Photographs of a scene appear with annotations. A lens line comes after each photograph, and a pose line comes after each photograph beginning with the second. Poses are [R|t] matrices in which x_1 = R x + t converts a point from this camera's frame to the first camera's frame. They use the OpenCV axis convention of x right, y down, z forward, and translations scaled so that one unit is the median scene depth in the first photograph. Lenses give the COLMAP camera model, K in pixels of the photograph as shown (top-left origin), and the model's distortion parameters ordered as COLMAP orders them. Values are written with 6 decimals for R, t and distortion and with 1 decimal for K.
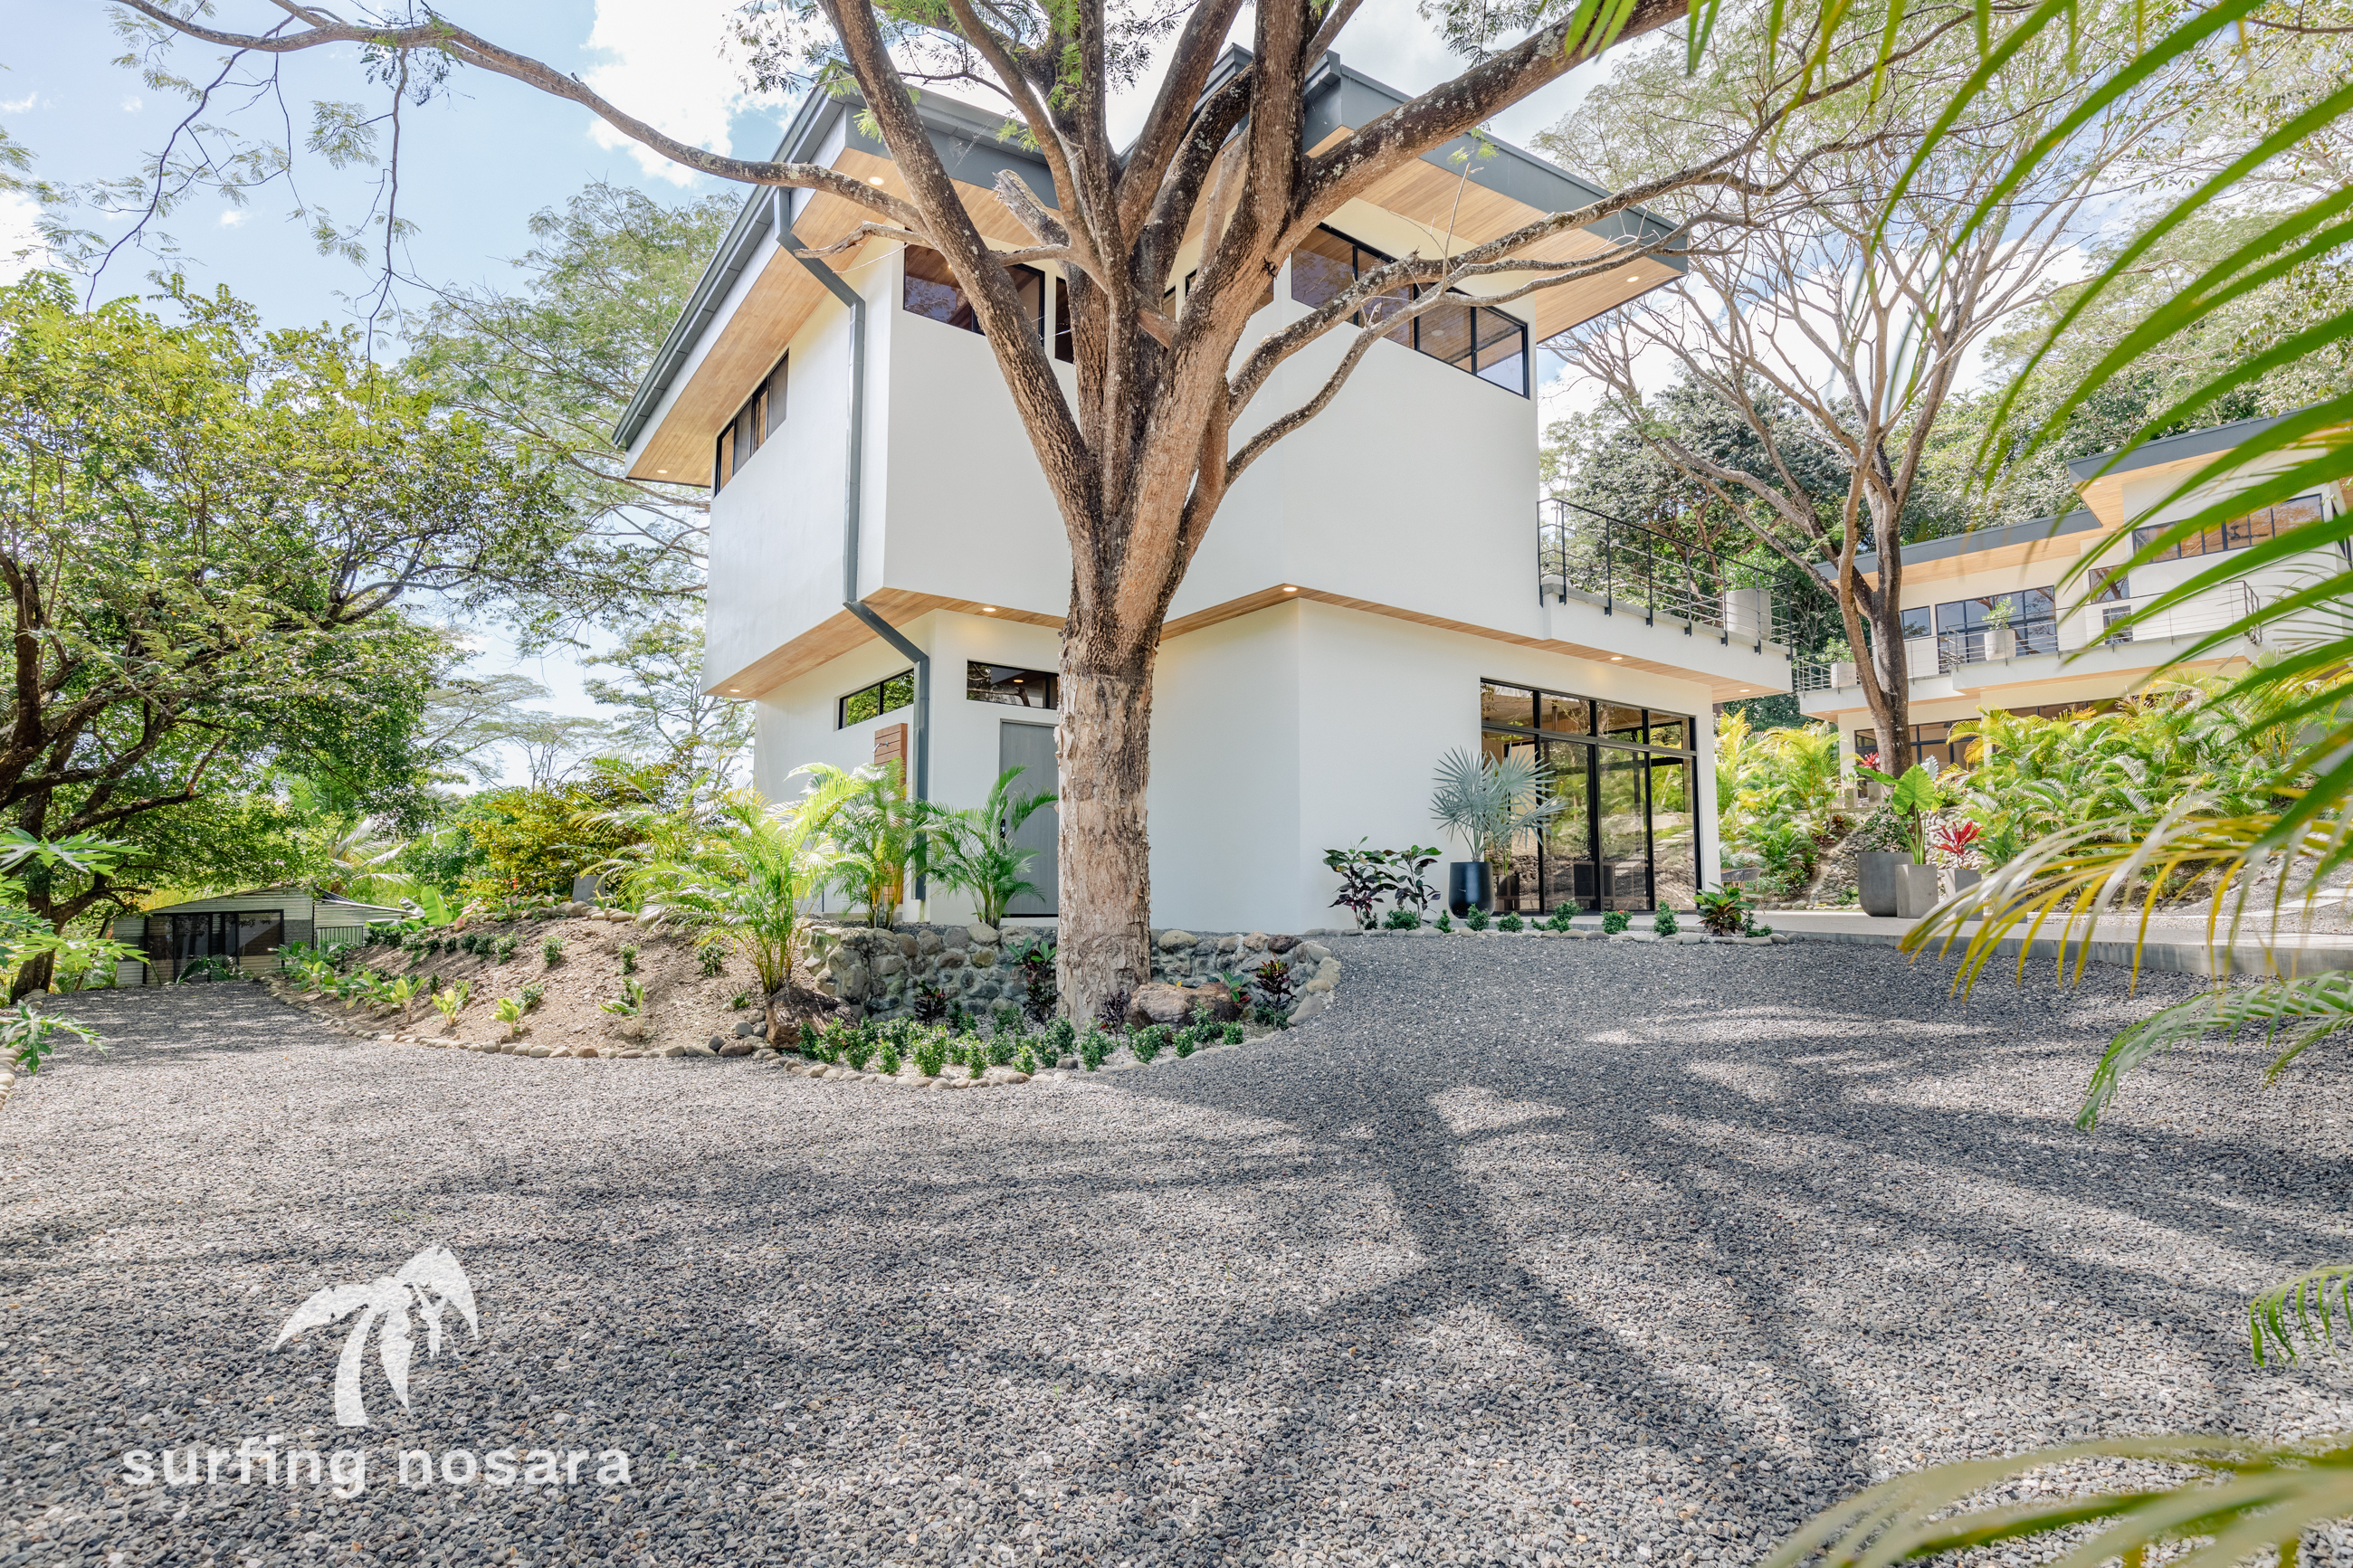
lens RADIAL K [[1138.7, 0, 1177.5], [0, 1138.7, 791.6], [0, 0, 1]] dist [-0.000830, -0.000142]
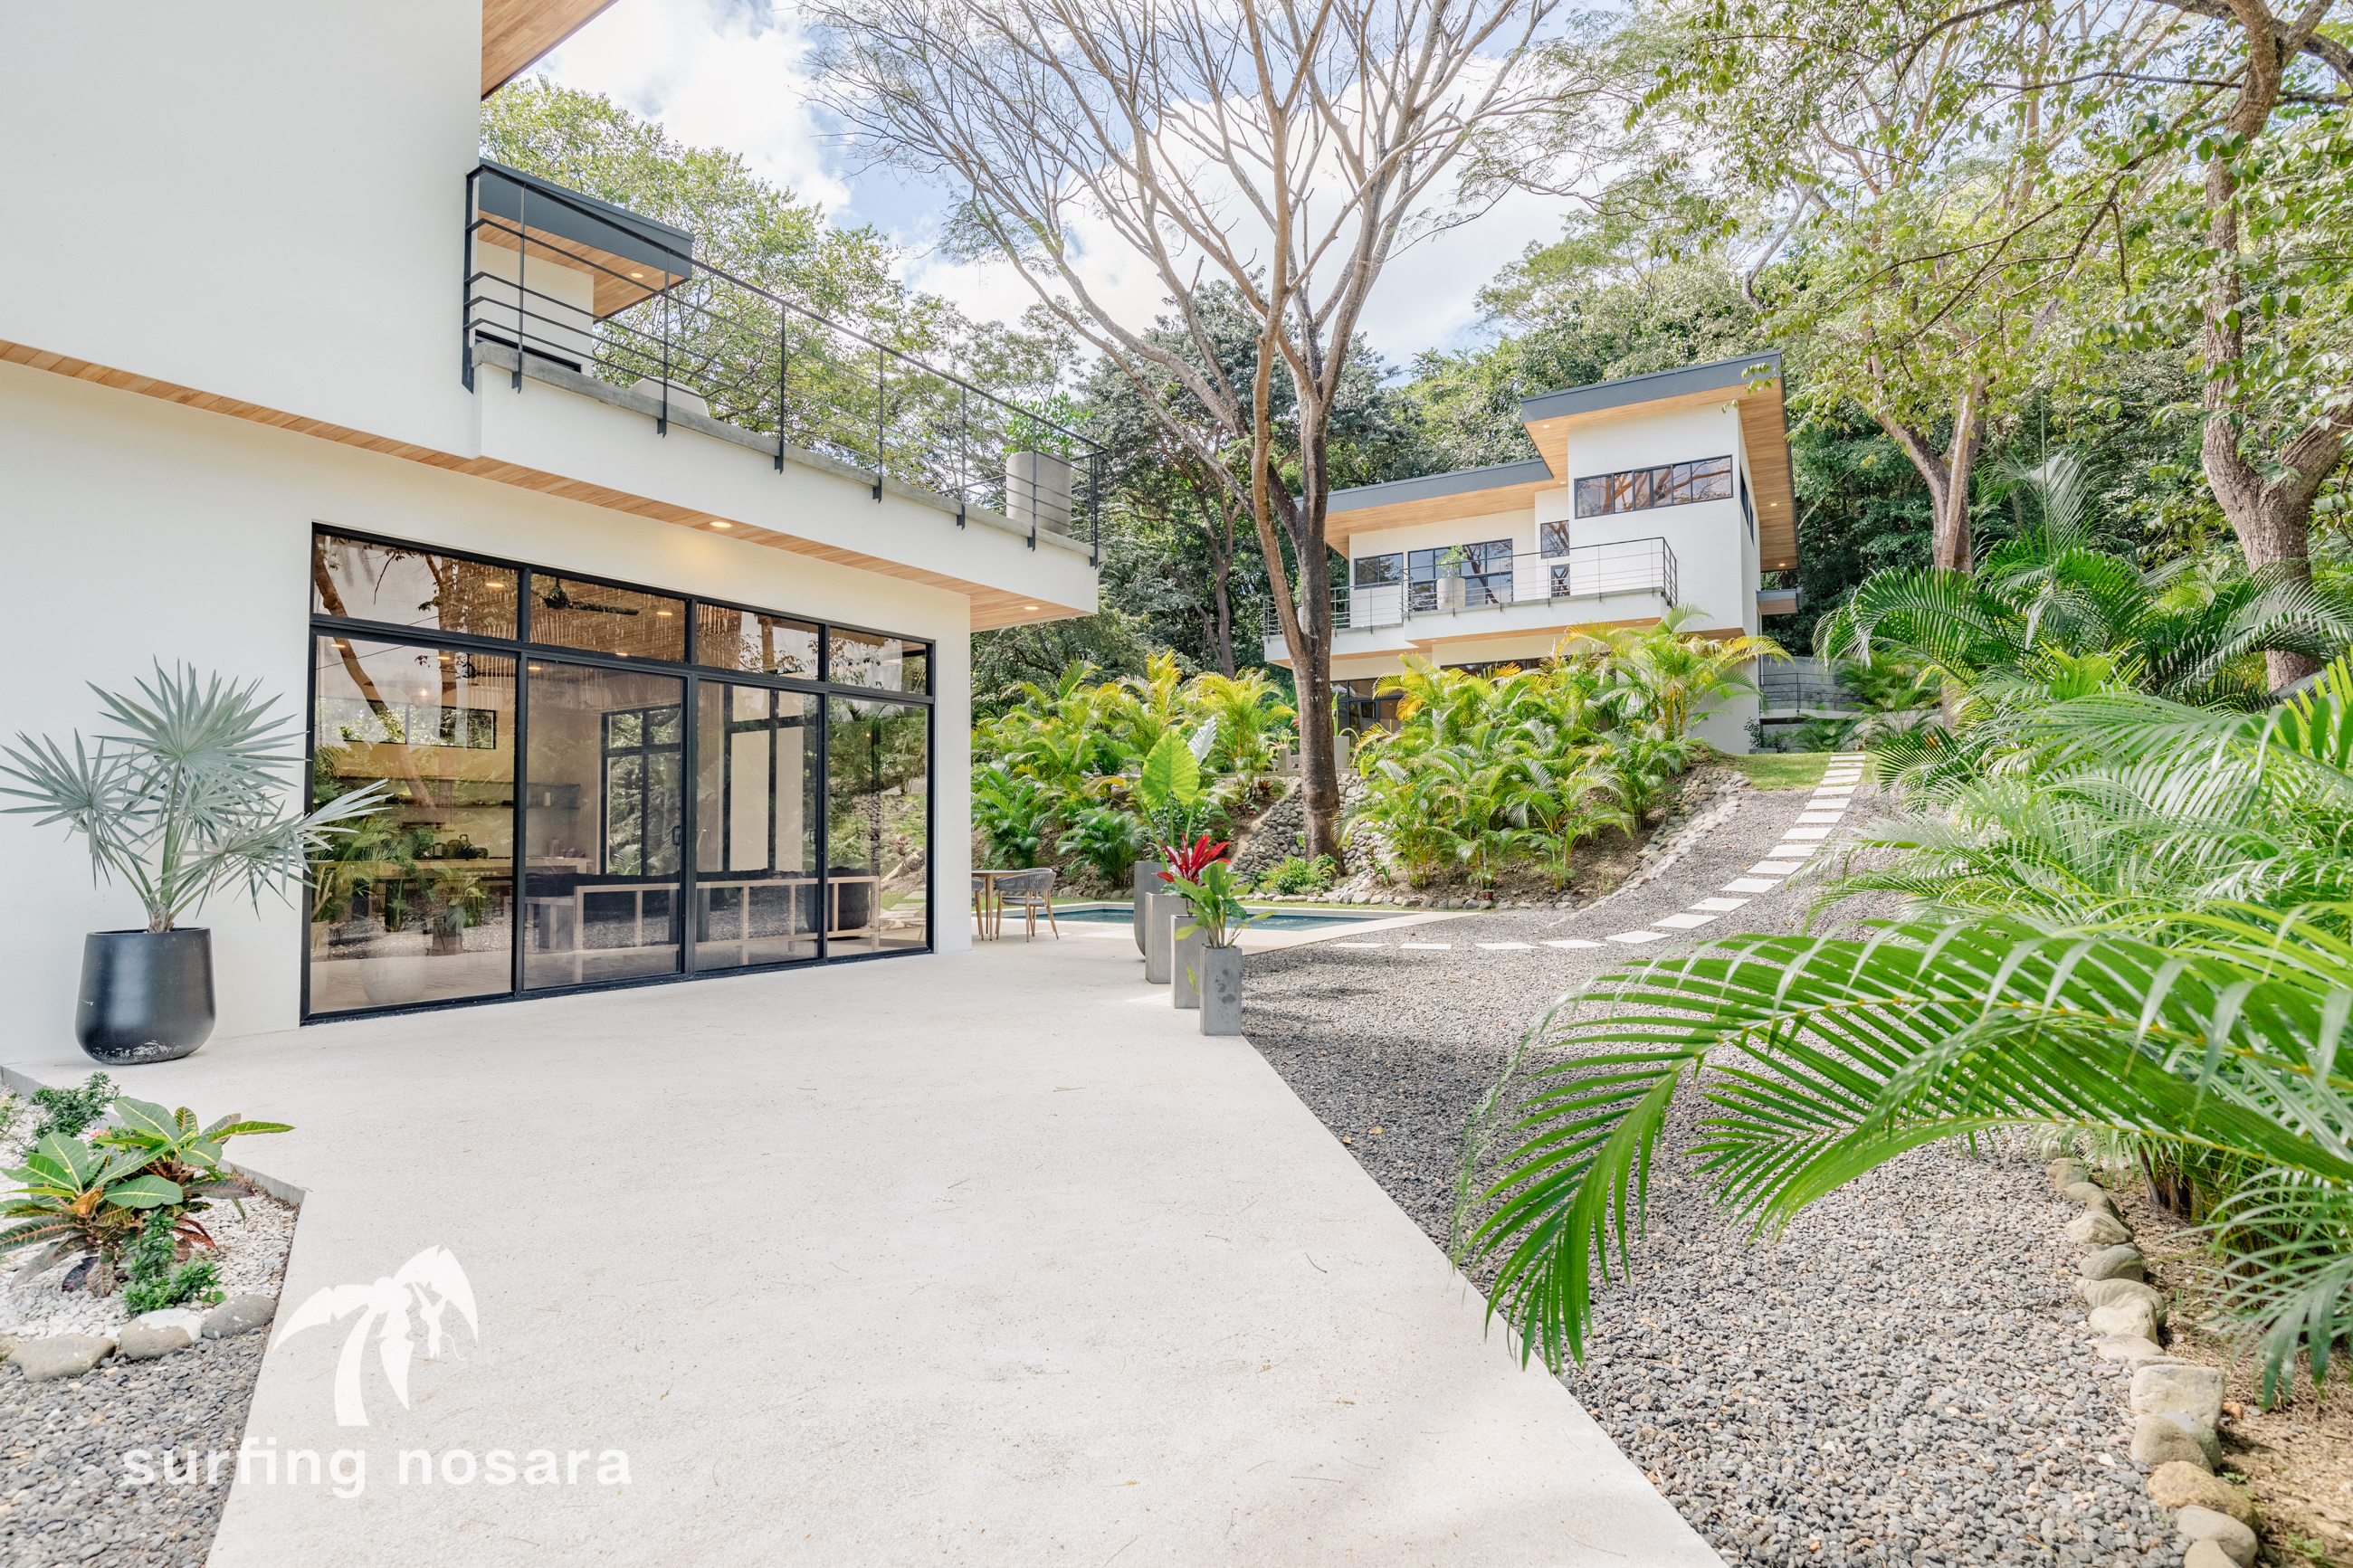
lens RADIAL K [[1138.7, 0, 1188.3], [0, 1138.7, 785.9], [0, 0, 1]] dist [-0.000830, -0.000142]
pose [[0.940856, 0.008139, 0.338708, 0.286601], [-0.024987, 0.998656, 0.045409, -0.013977], [-0.337883, -0.051187, 0.939795, 0.270301]]
